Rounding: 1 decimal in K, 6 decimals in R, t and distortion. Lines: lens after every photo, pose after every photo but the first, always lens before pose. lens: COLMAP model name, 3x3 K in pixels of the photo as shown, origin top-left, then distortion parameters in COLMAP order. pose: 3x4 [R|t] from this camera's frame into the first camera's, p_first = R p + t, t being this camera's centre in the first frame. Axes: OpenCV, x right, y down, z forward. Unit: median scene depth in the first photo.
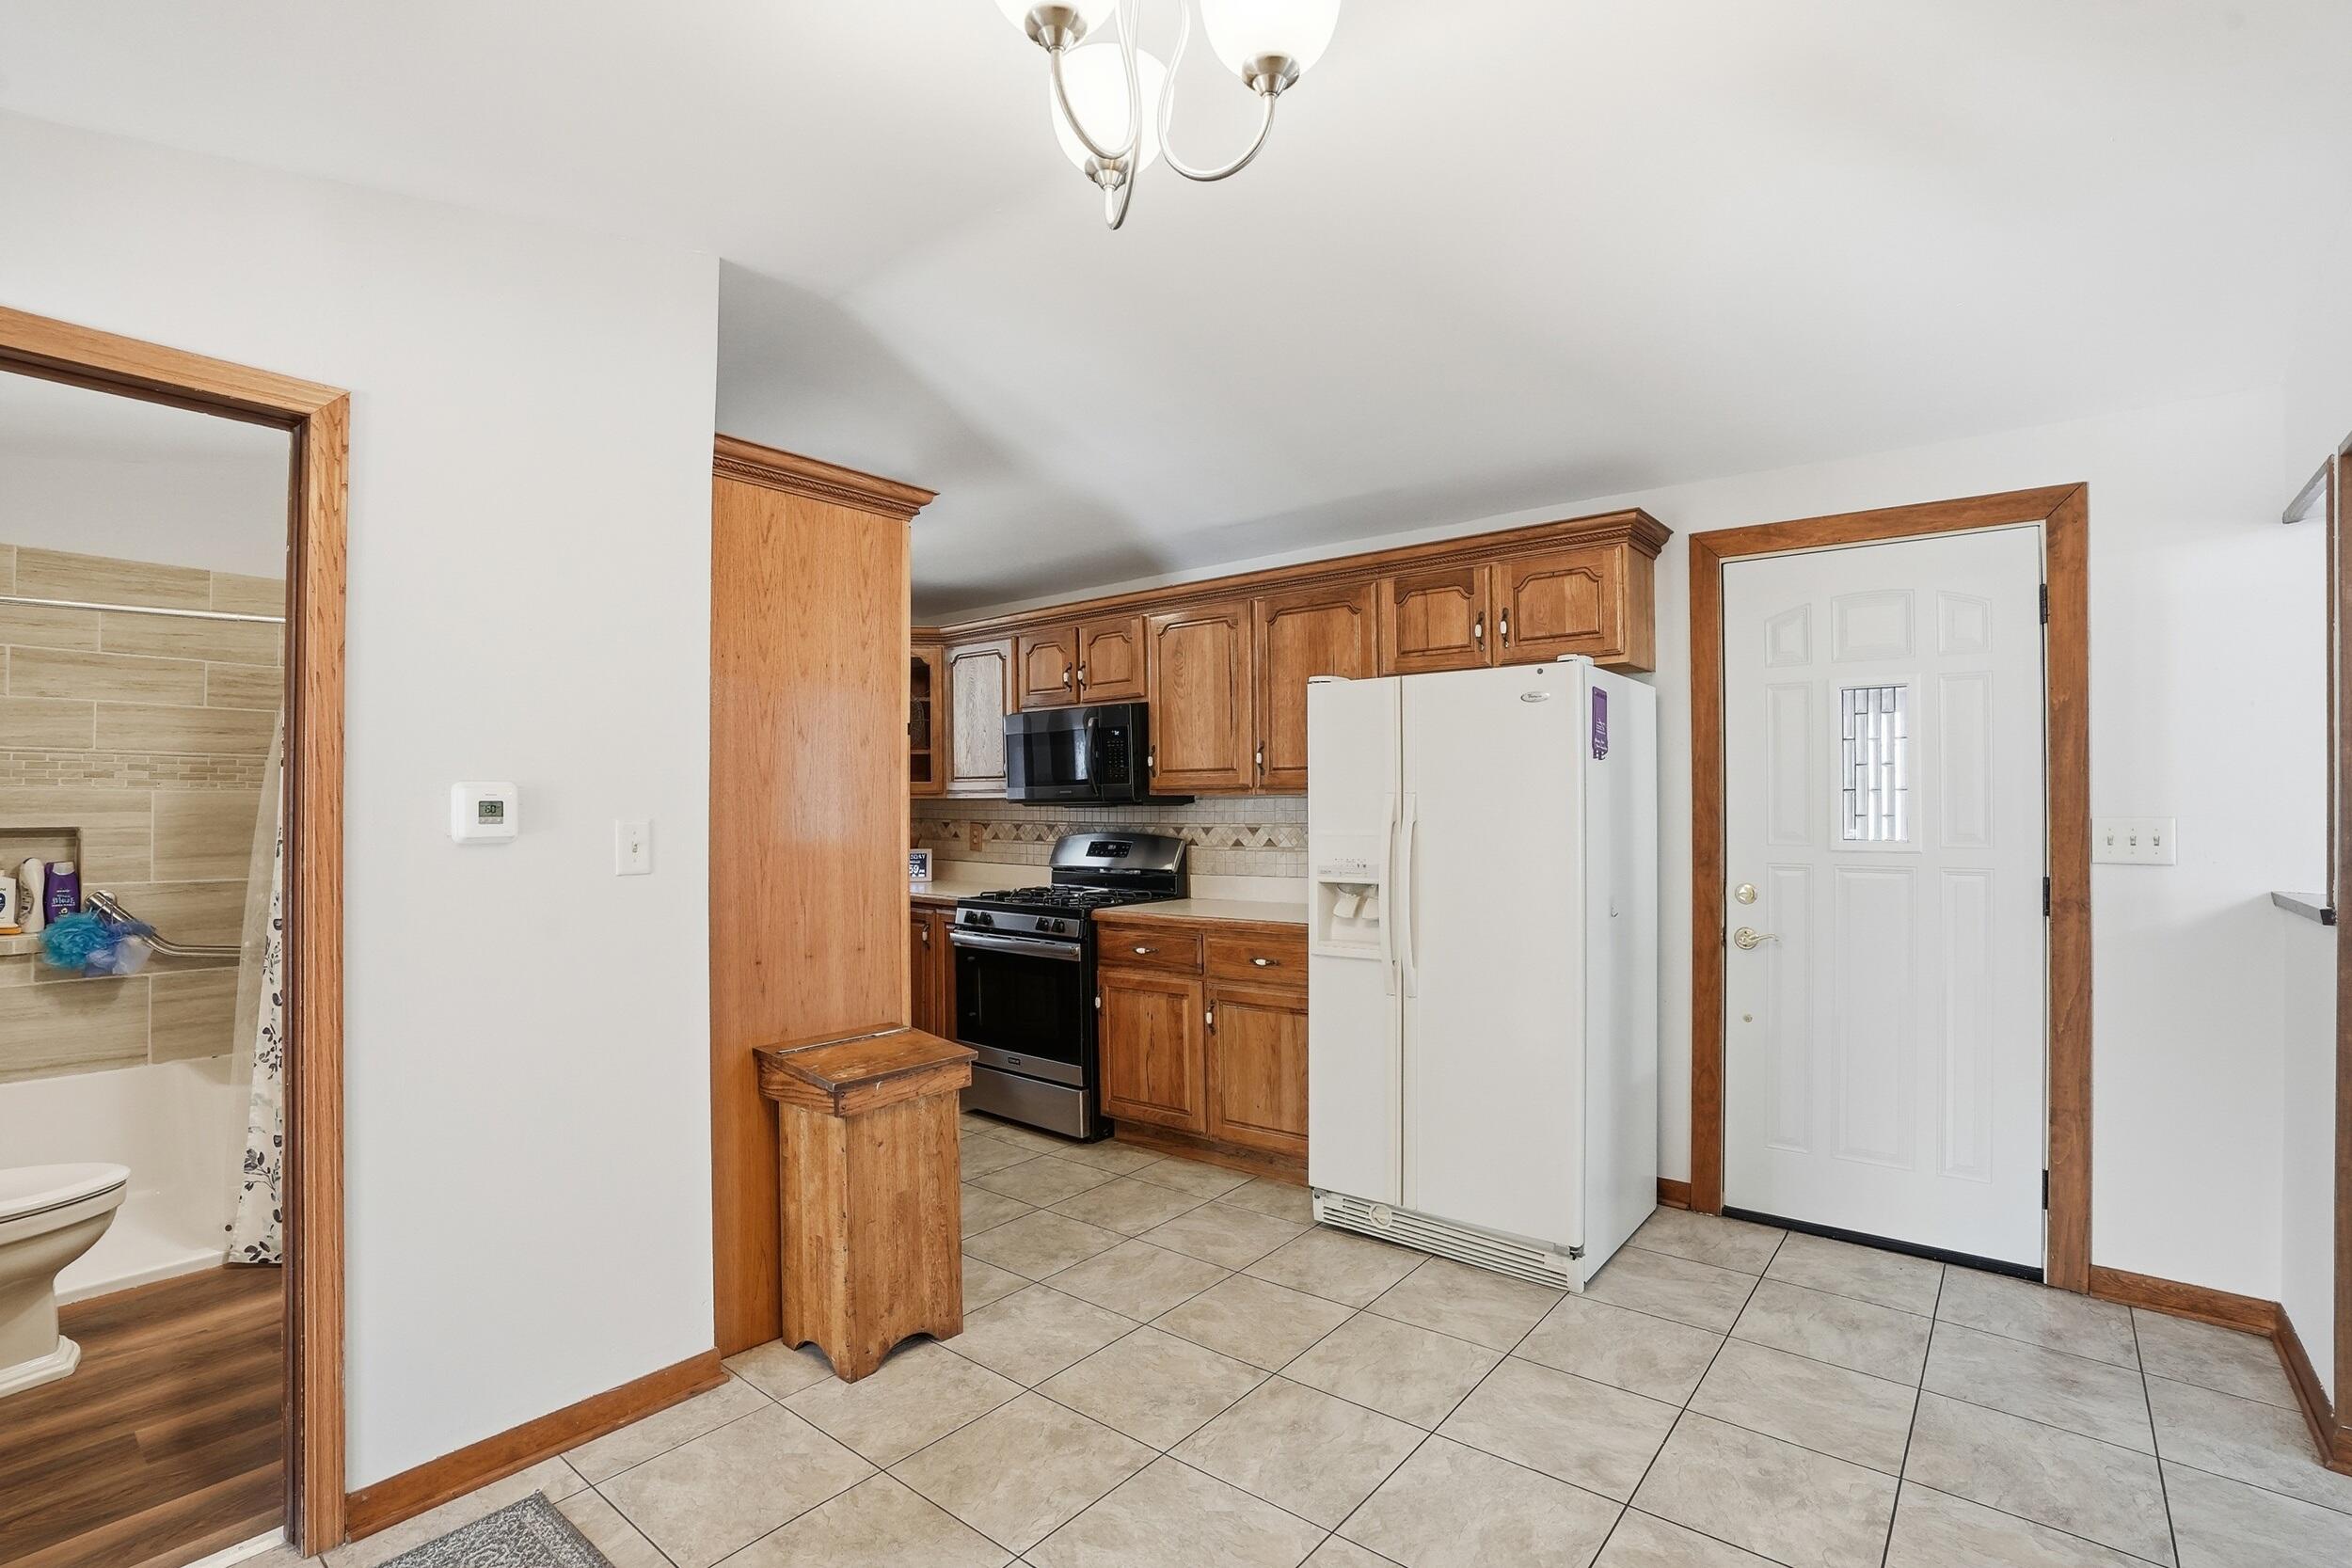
lens RADIAL K [[1067.2, 0, 1197.3], [0, 1067.2, 807.9], [0, 0, 1]] dist [-0.053278, 0.010991]
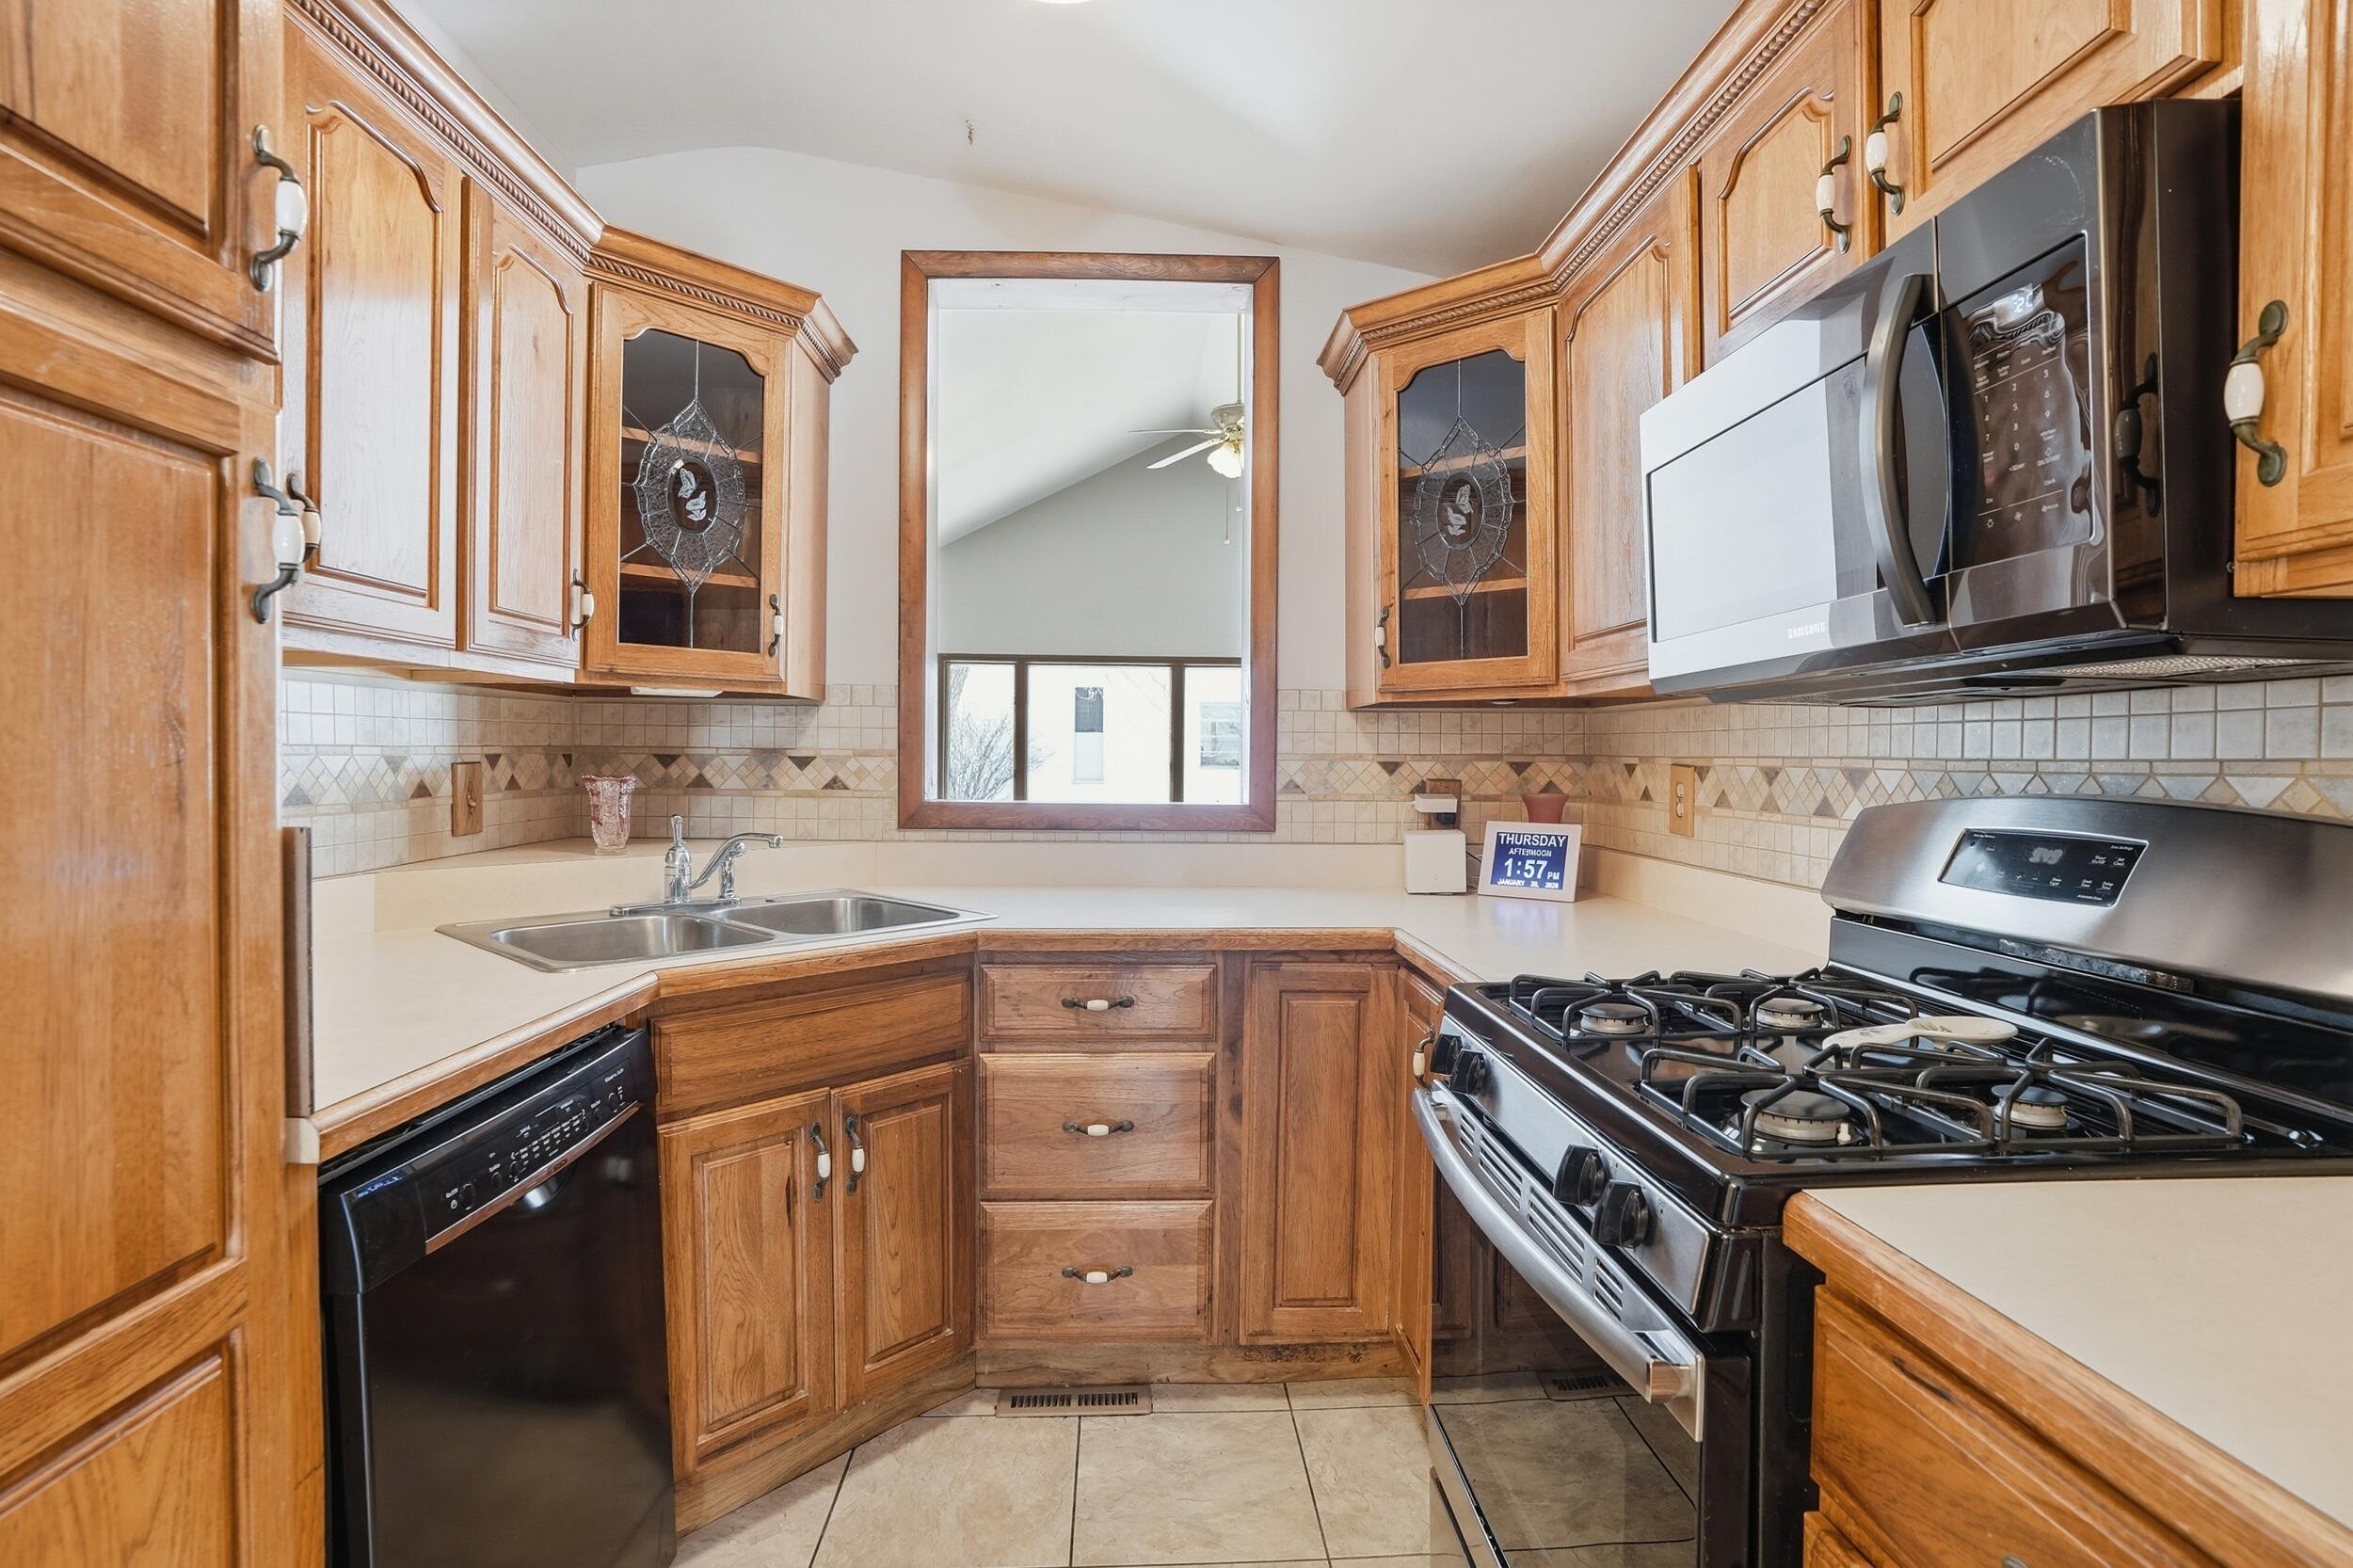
lens RADIAL K [[1167.1, 0, 1155.7], [0, 1167.1, 787.2], [0, 0, 1]] dist [-0.043344, 0.014656]
pose [[0.653214, 0.025116, -0.756757, -0.022880], [-0.010441, 0.999653, 0.024165, 0.023856], [0.757101, -0.007884, 0.653250, 0.966551]]
